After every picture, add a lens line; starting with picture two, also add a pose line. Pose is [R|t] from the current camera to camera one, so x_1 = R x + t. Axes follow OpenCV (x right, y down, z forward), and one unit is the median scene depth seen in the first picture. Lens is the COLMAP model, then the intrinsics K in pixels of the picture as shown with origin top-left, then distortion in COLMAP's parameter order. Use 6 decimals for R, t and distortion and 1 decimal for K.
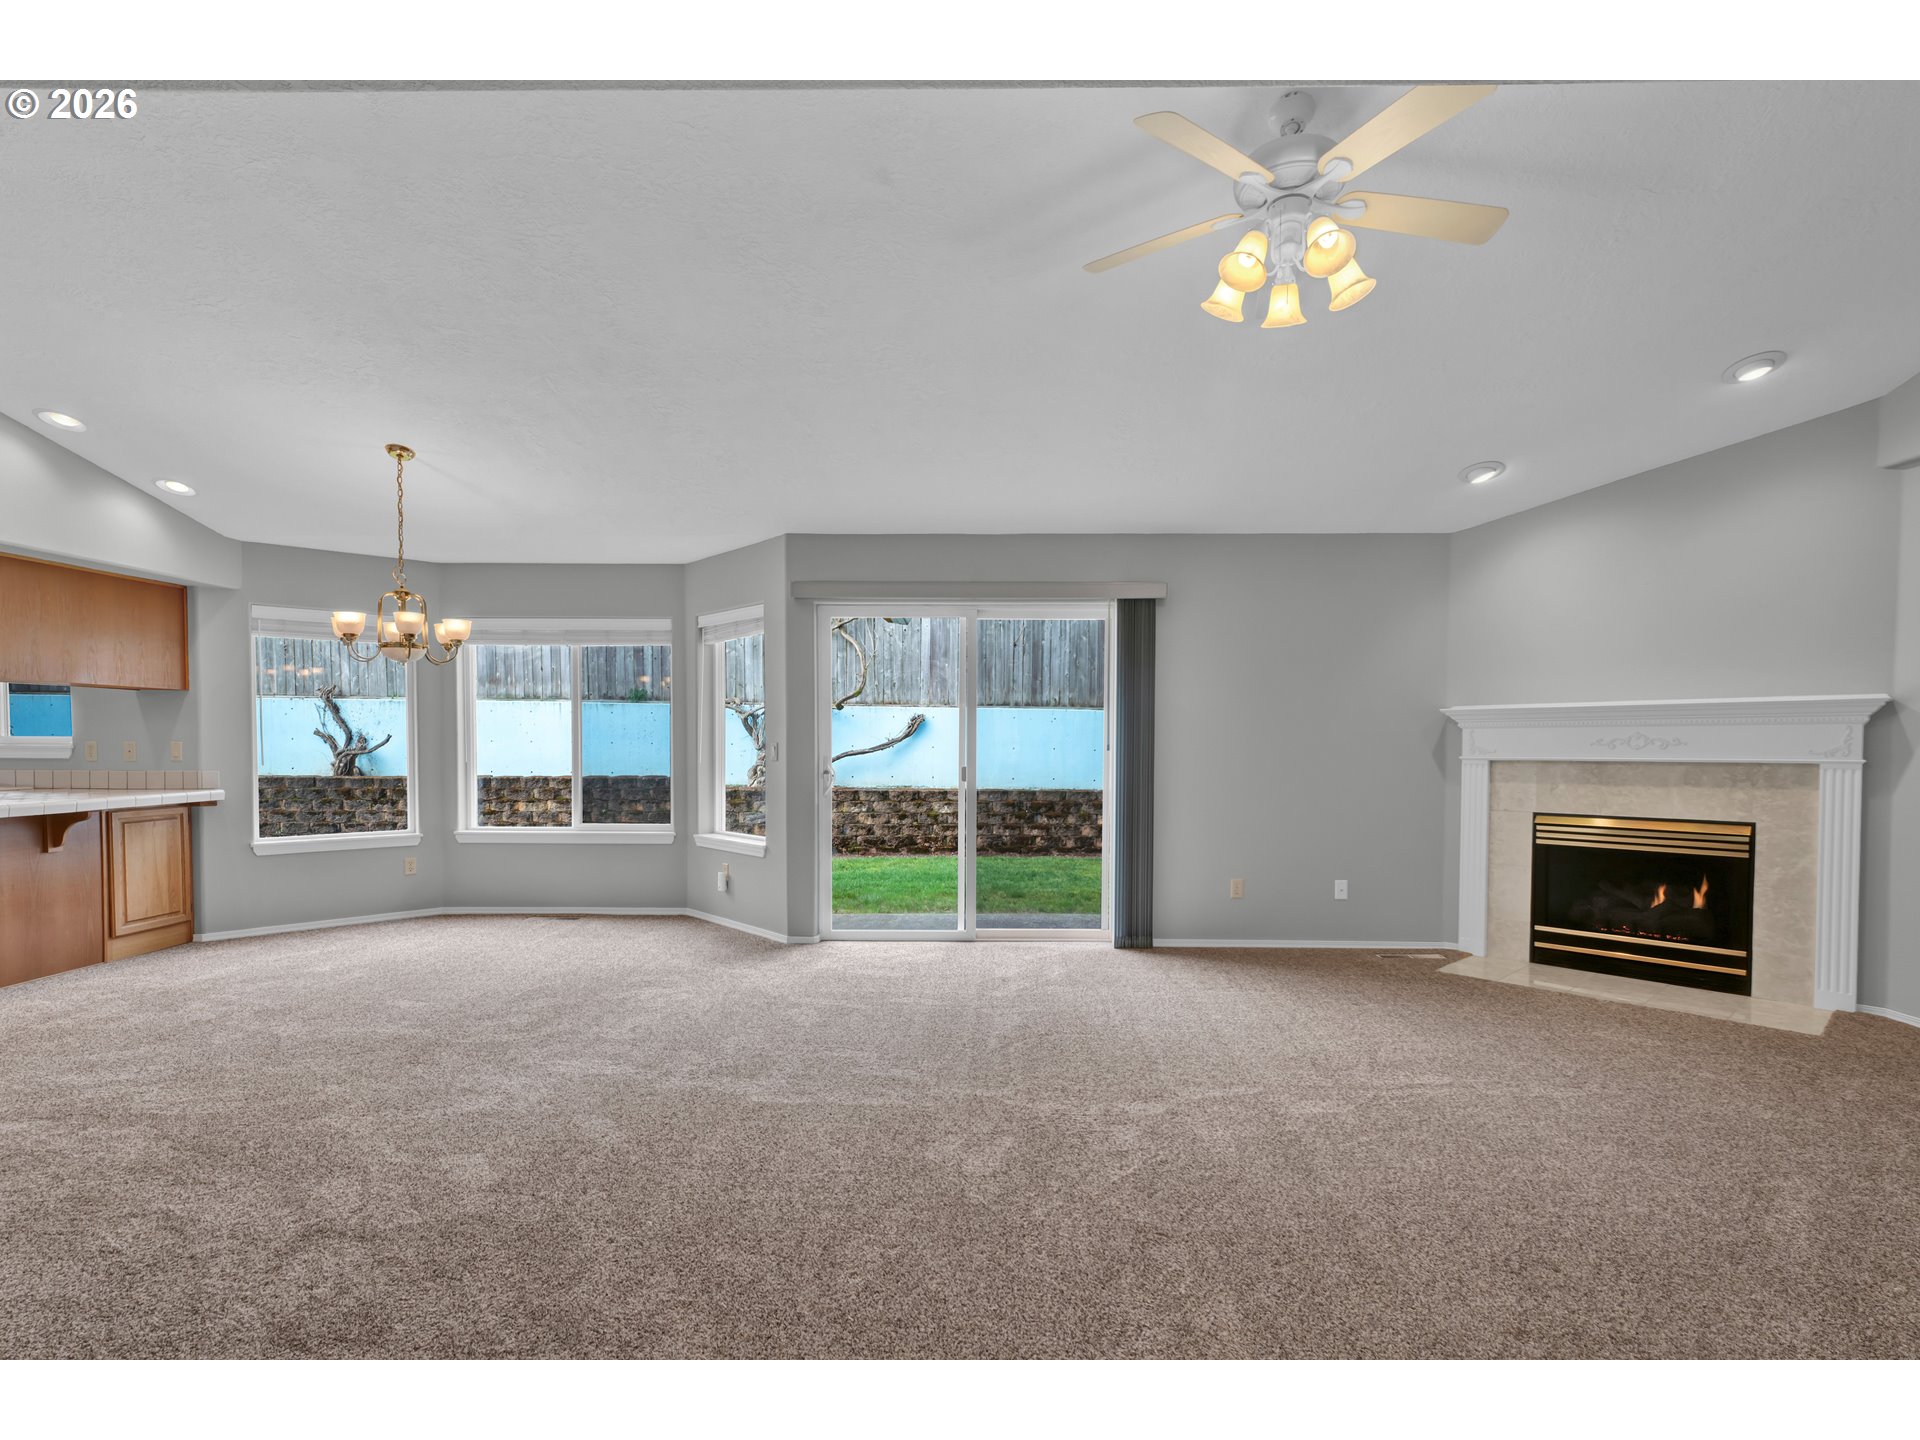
lens RADIAL K [[927.8, 0, 970.7], [0, 927.8, 775.2], [0, 0, 1]] dist [-0.000484, 0.000302]
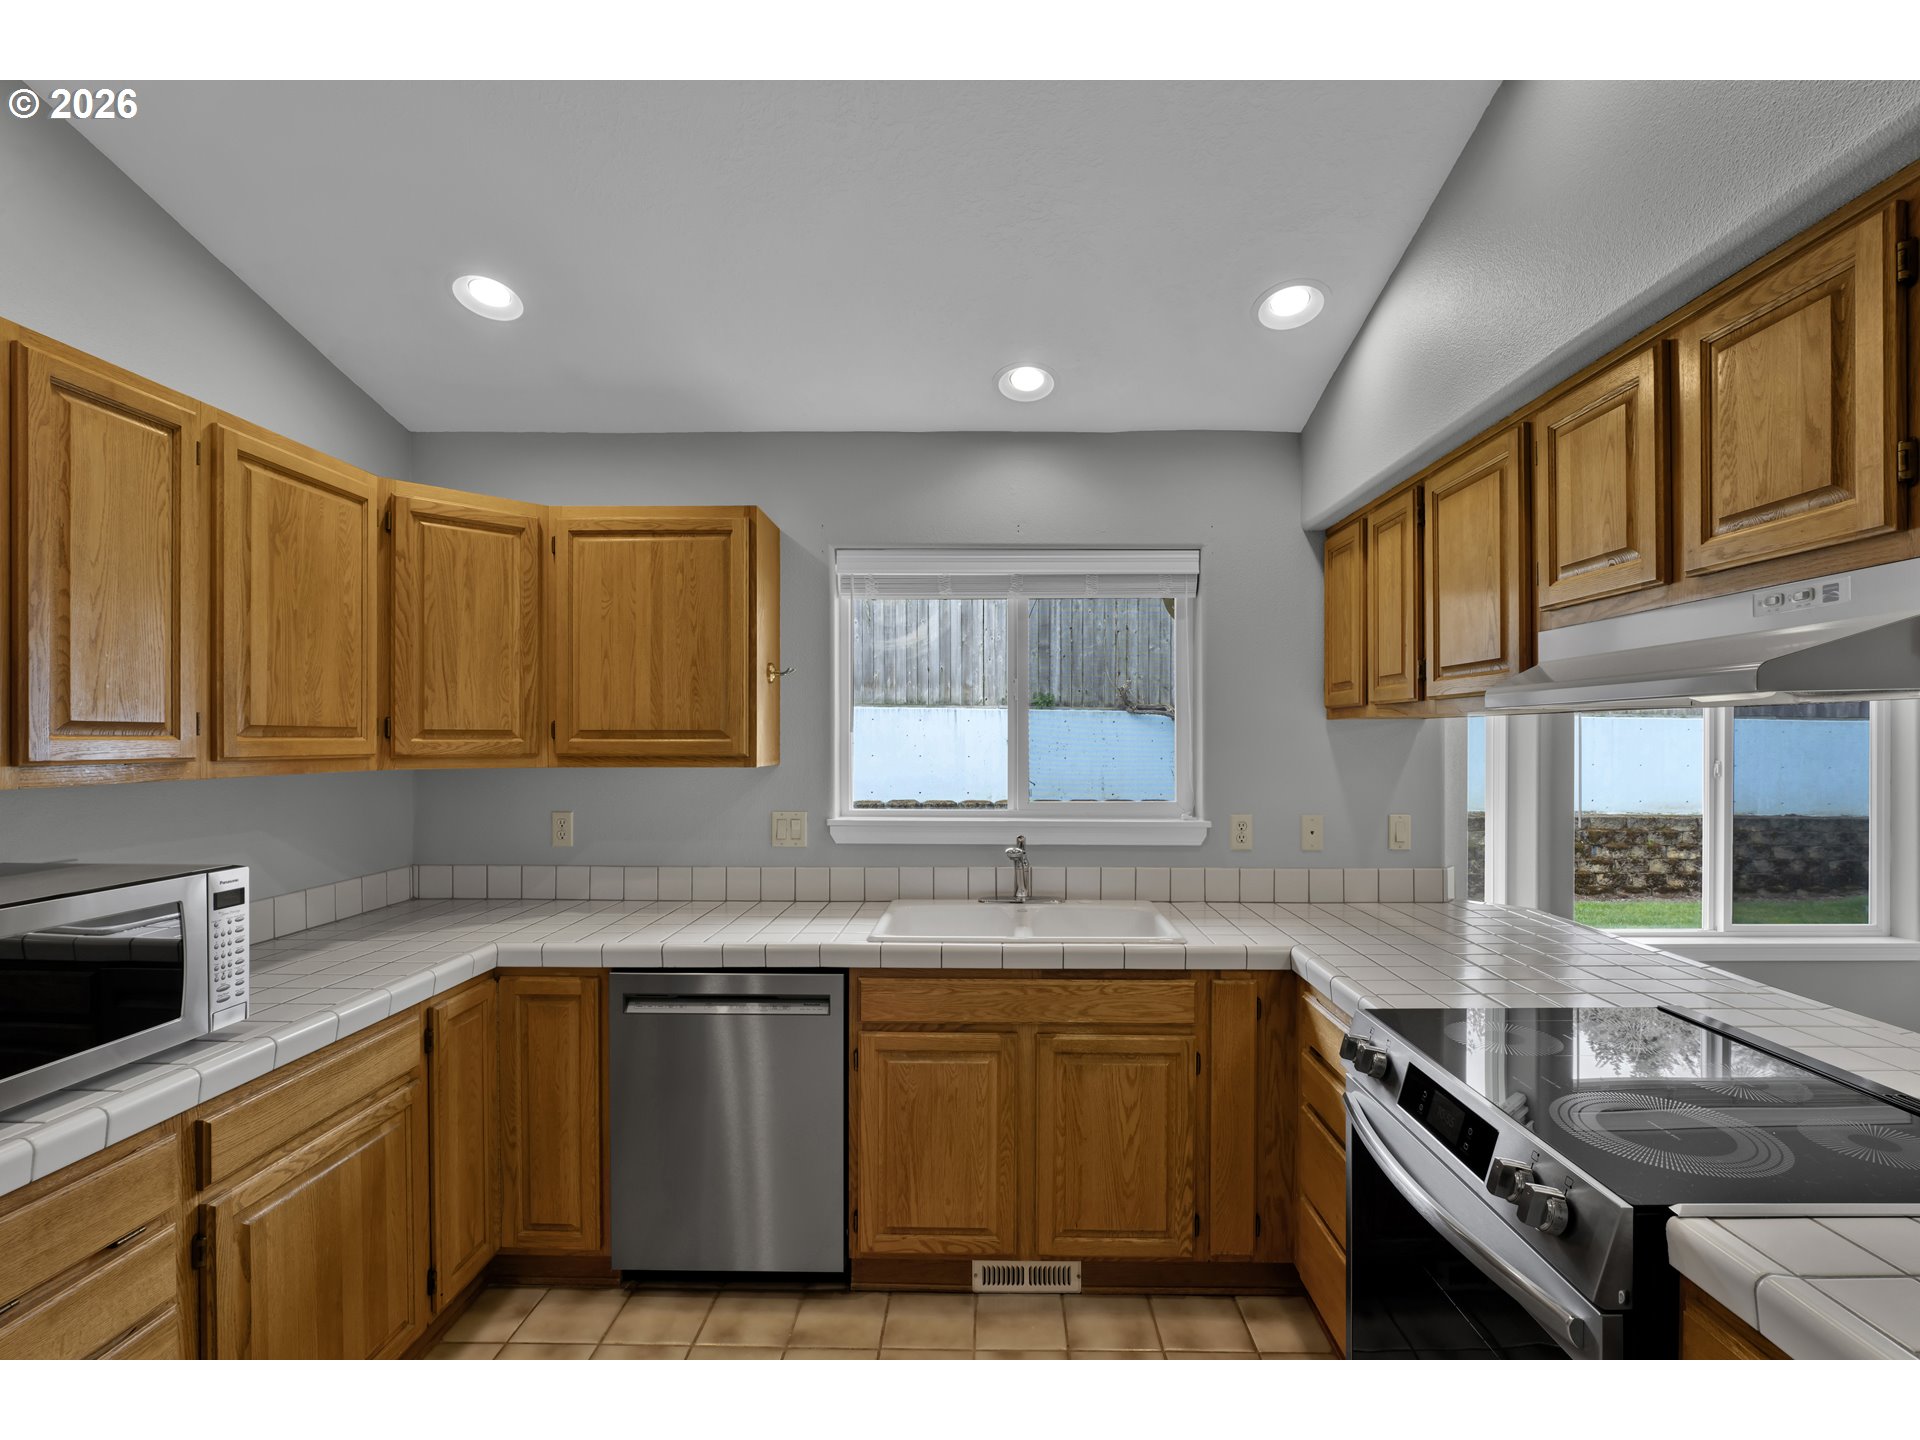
lens RADIAL K [[907.2, 0, 988.3], [0, 907.2, 740.5], [0, 0, 1]] dist [-0.014048, 0.000017]
pose [[0.999924, -0.002347, 0.012106, -1.048938], [0.002726, 0.999503, -0.031409, -0.060913], [-0.012026, 0.031439, 0.999433, 0.461424]]
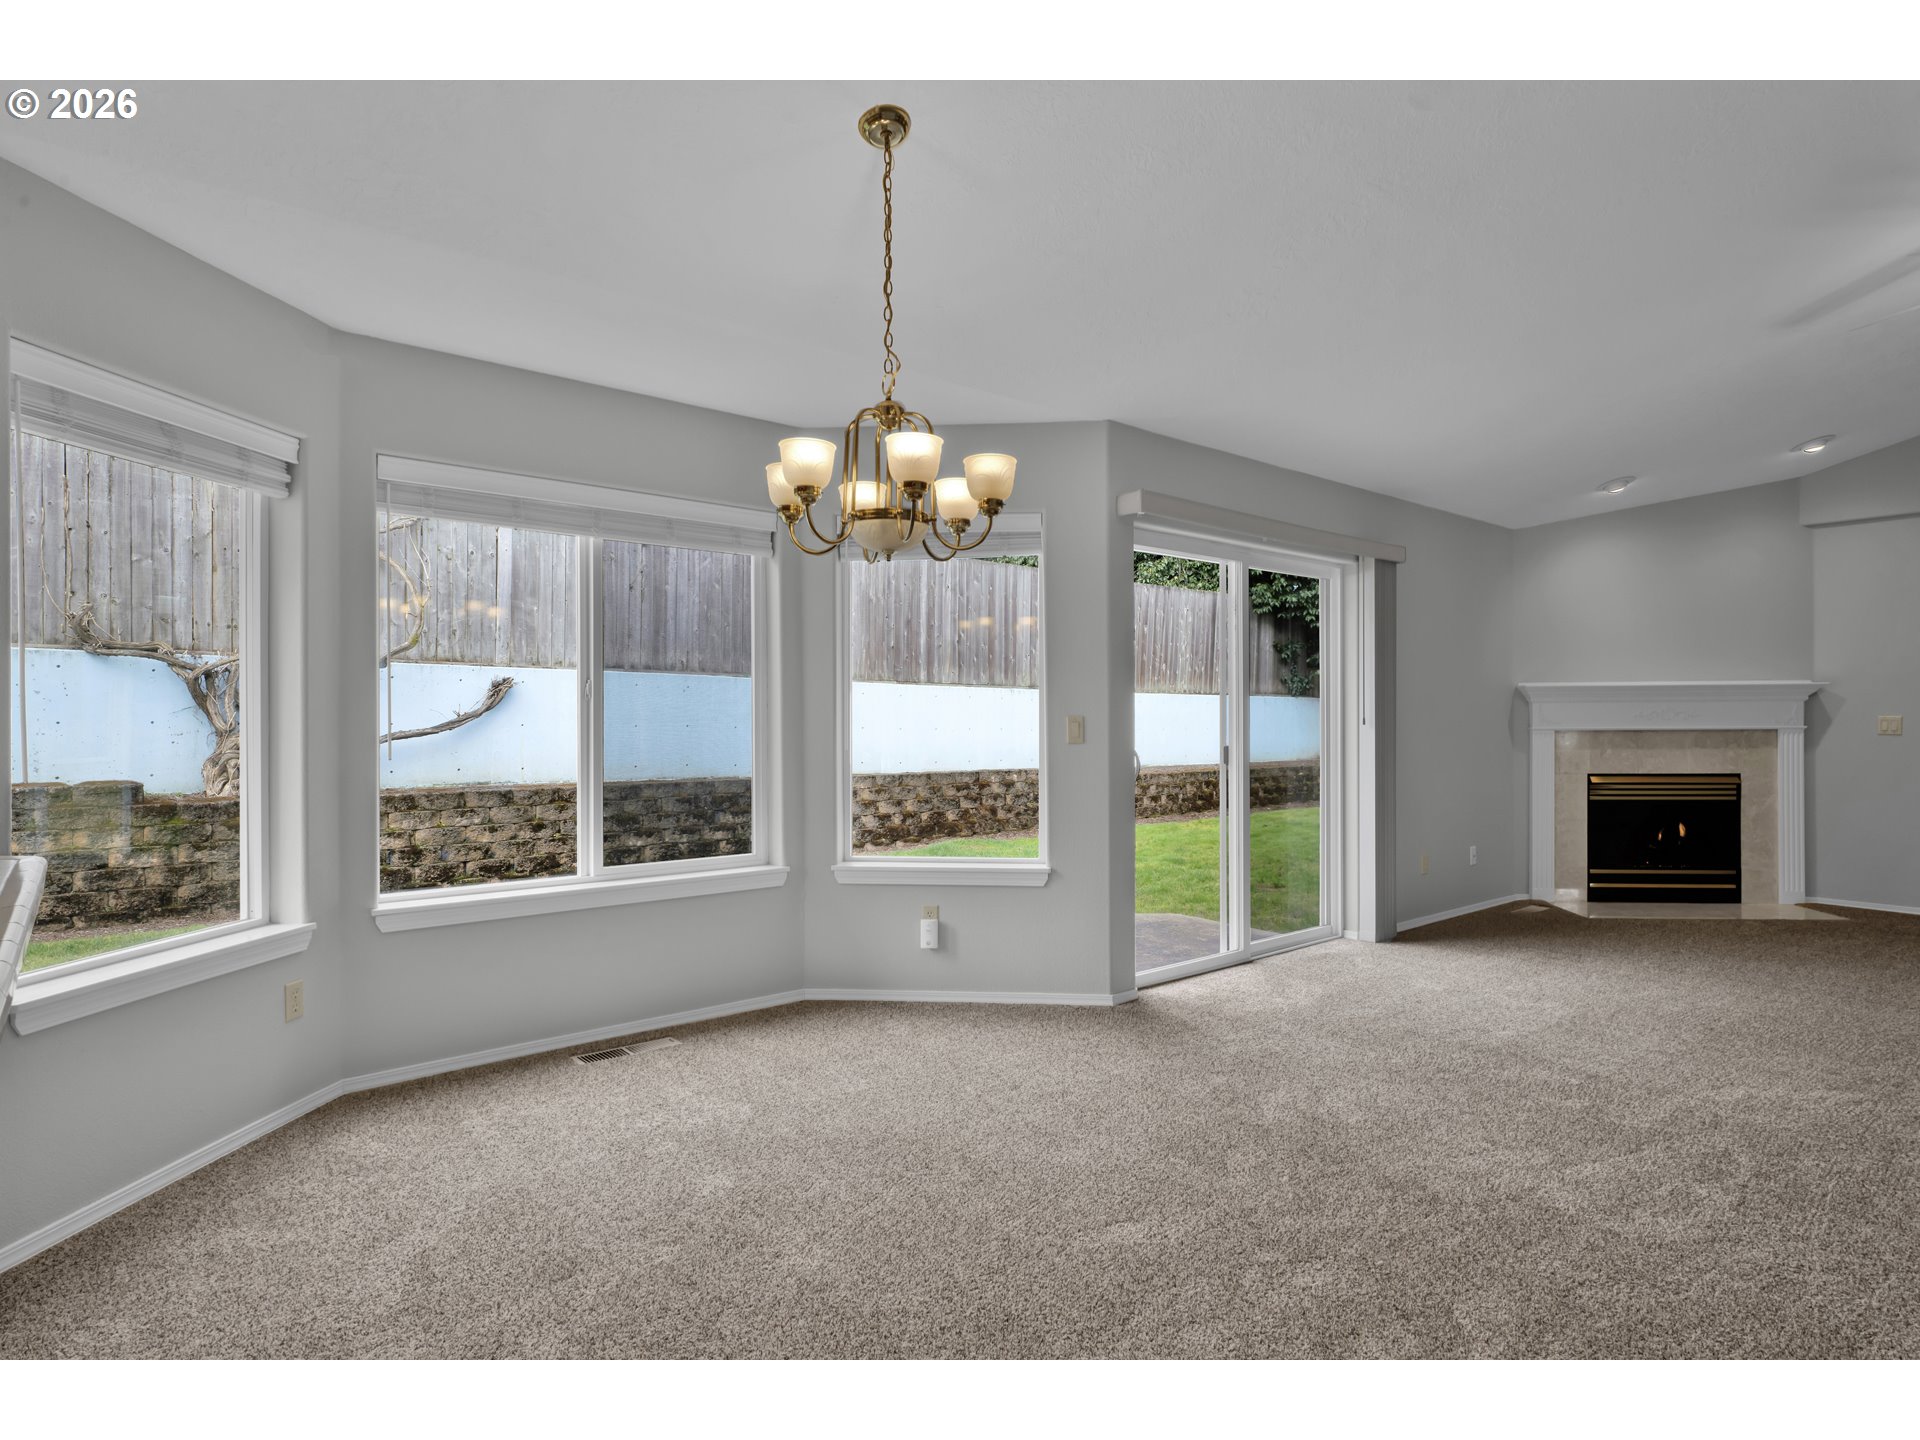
lens RADIAL K [[1053.1, 0, 987.5], [0, 1053.1, 723.6], [0, 0, 1]] dist [-0.001172, -0.000427]
pose [[0.745080, -0.006815, 0.666941, -0.758153], [0.026781, 0.999447, -0.019706, -0.015863], [-0.666438, 0.032544, 0.744850, 0.448157]]
